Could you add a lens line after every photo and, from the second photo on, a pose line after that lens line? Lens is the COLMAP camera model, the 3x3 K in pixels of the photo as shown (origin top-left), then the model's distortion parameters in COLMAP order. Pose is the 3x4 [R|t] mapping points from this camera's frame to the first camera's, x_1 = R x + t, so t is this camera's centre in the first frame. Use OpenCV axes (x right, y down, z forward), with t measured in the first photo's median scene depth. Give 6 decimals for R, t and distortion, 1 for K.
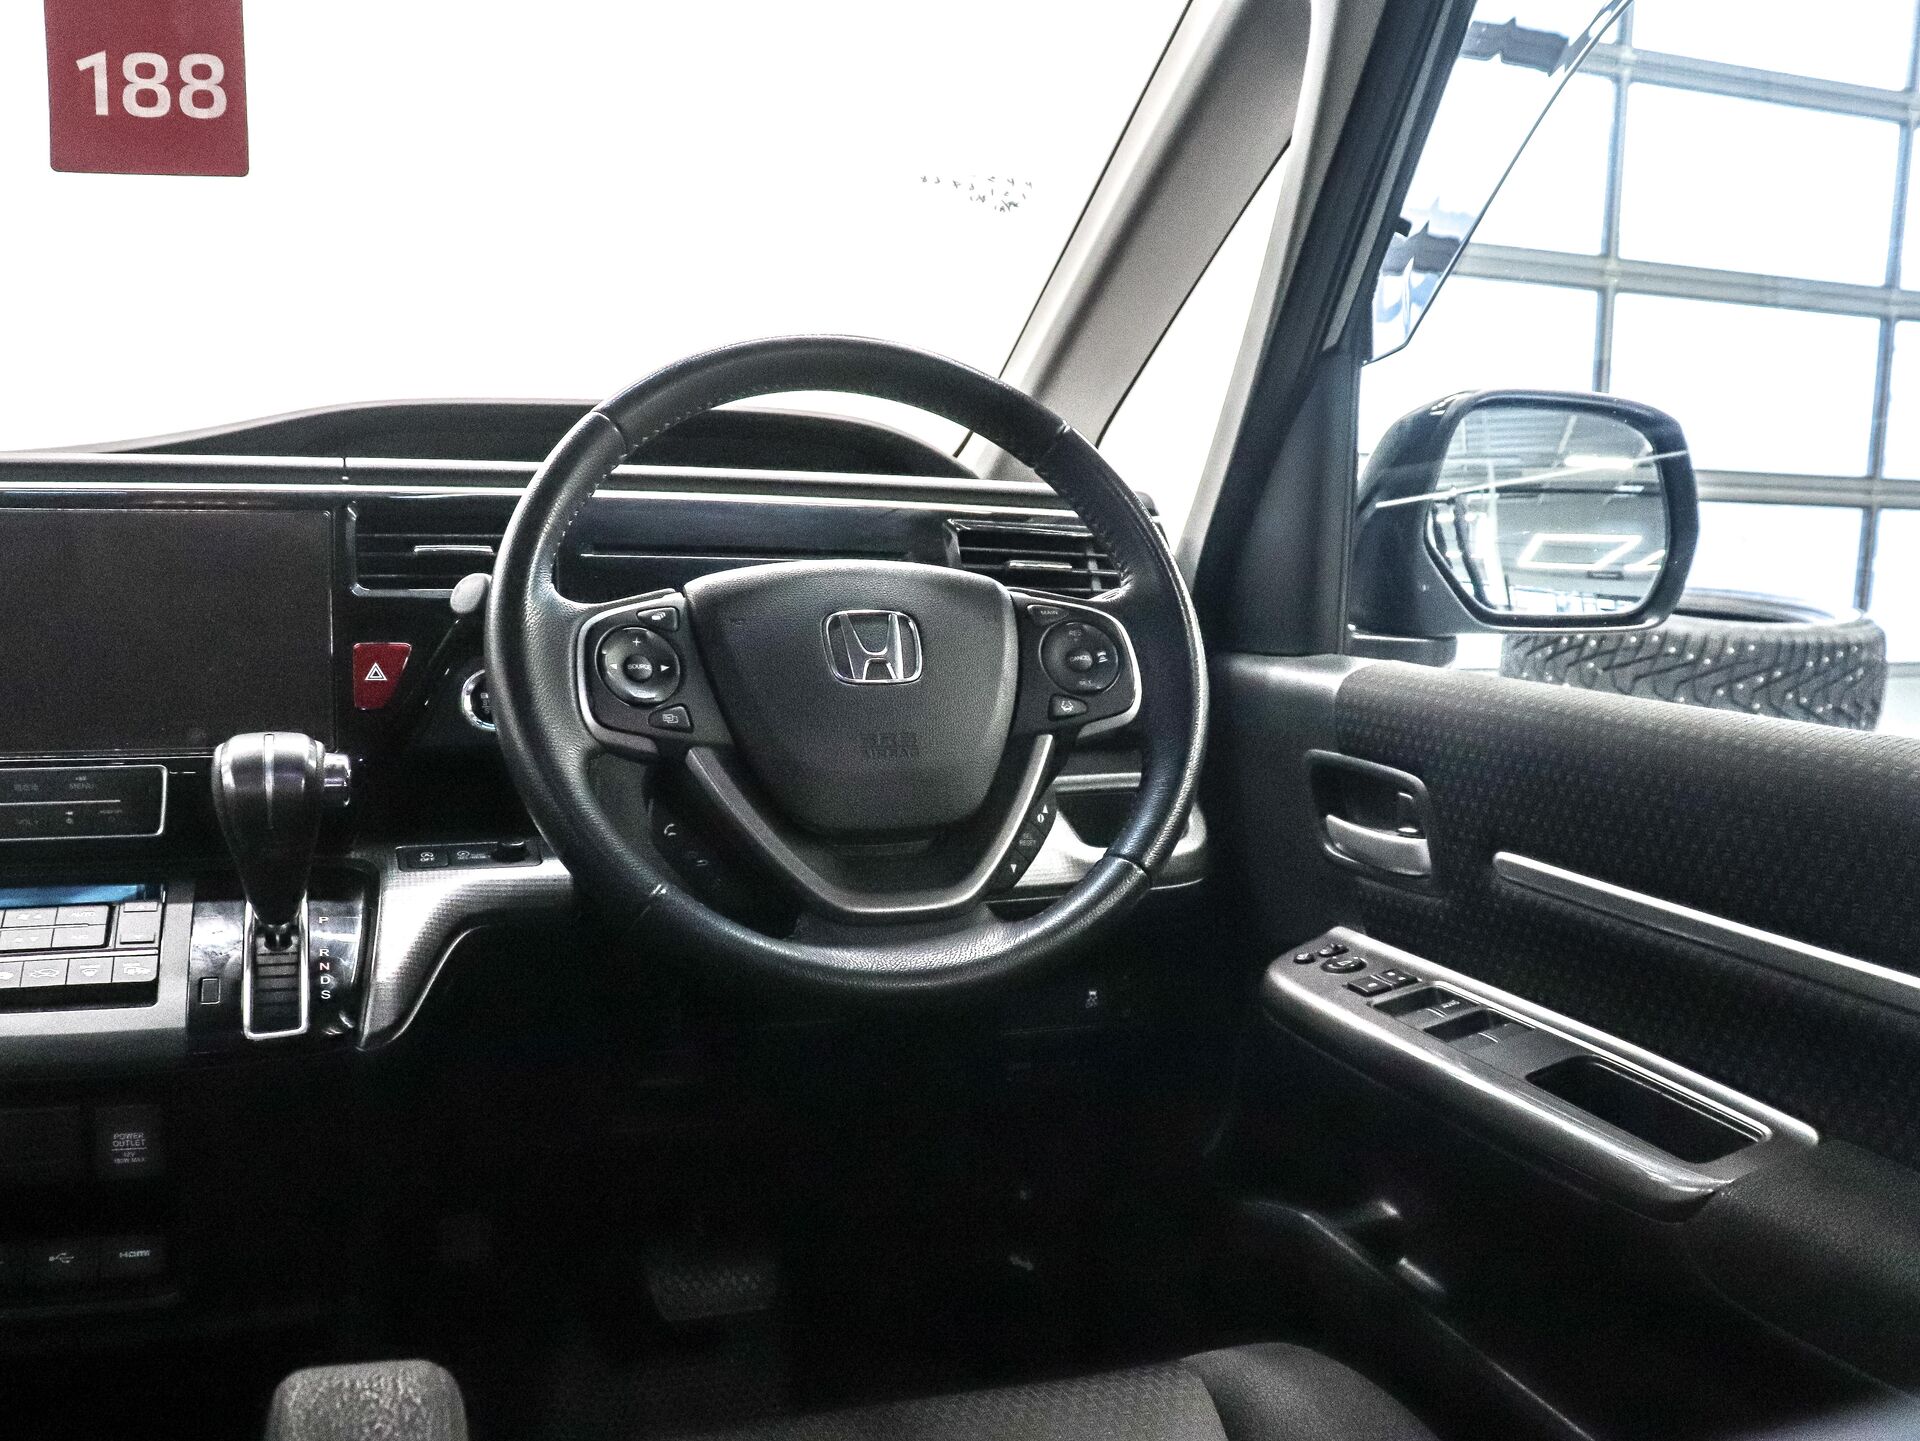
lens RADIAL K [[1785.0, 0, 960.0], [0, 1785.0, 720.5], [0, 0, 1]] dist [-0.176401, 0.166243]
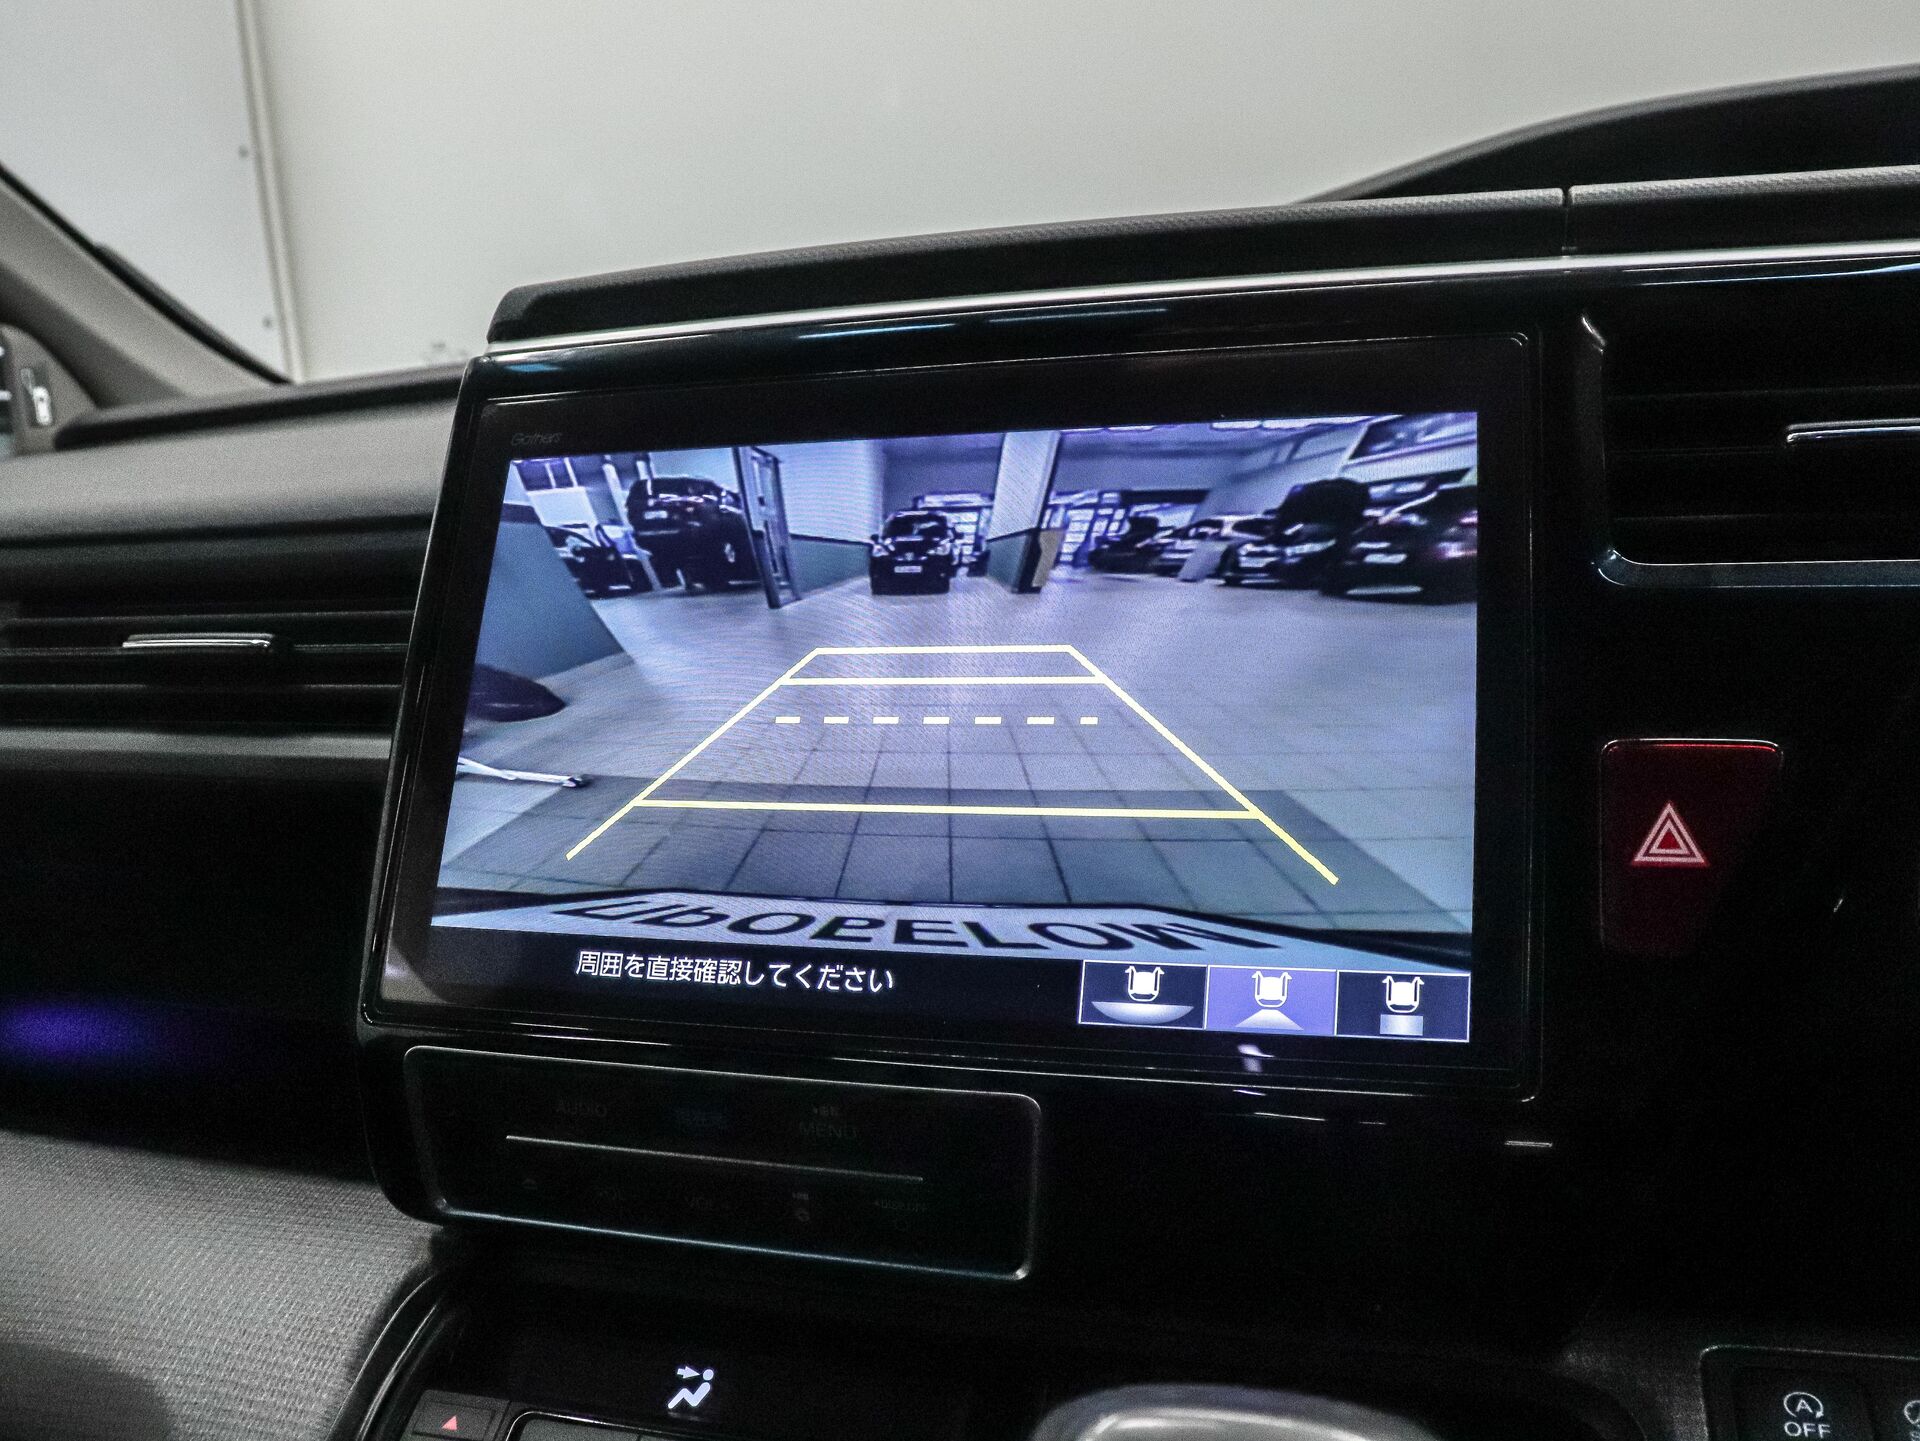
lens RADIAL K [[1785.0, 0, 960.0], [0, 1785.0, 720.5], [0, 0, 1]] dist [-0.176401, 0.166243]
pose [[0.788514, 0.044035, -0.613438, -0.270133], [0.007954, 0.996620, 0.081765, -0.082407], [0.614965, -0.069352, 0.785498, 0.754592]]
